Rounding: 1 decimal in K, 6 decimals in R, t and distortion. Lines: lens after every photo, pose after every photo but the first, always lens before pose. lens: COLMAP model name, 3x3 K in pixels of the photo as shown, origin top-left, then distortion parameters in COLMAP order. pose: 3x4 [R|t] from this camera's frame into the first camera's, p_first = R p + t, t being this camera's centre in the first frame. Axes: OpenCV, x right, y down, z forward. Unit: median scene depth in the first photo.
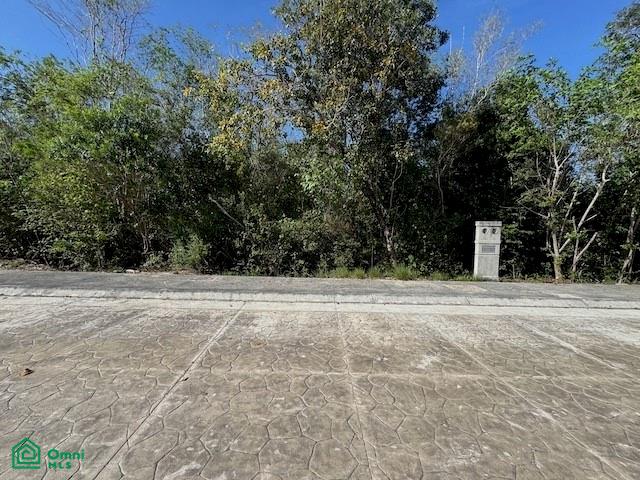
lens RADIAL K [[254.5, 0, 320.2], [0, 254.5, 239.4], [0, 0, 1]] dist [-0.003224, 0.000308]
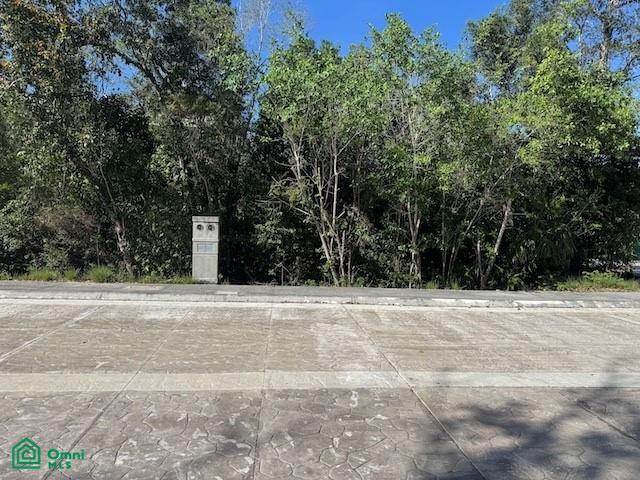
lens RADIAL K [[444.3, 0, 320.7], [0, 444.3, 241.1], [0, 0, 1]] dist [0.091446, -0.122202]
pose [[0.994921, 0.007999, 0.100339, 0.813546], [-0.006330, 0.999836, -0.016940, 0.034651], [-0.100458, 0.016219, 0.994809, -0.536540]]
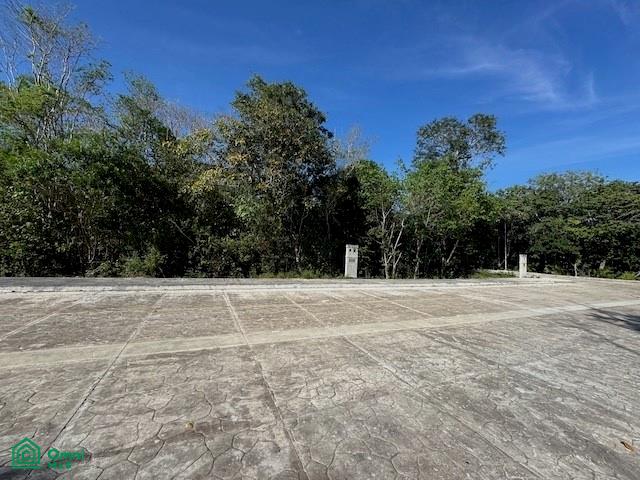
lens RADIAL K [[254.5, 0, 320.2], [0, 254.5, 239.4], [0, 0, 1]] dist [-0.003224, 0.000308]
pose [[0.911736, 0.042098, 0.408614, -0.249155], [-0.014775, 0.997452, -0.069794, 0.016598], [-0.410511, 0.057596, 0.910035, -0.485052]]
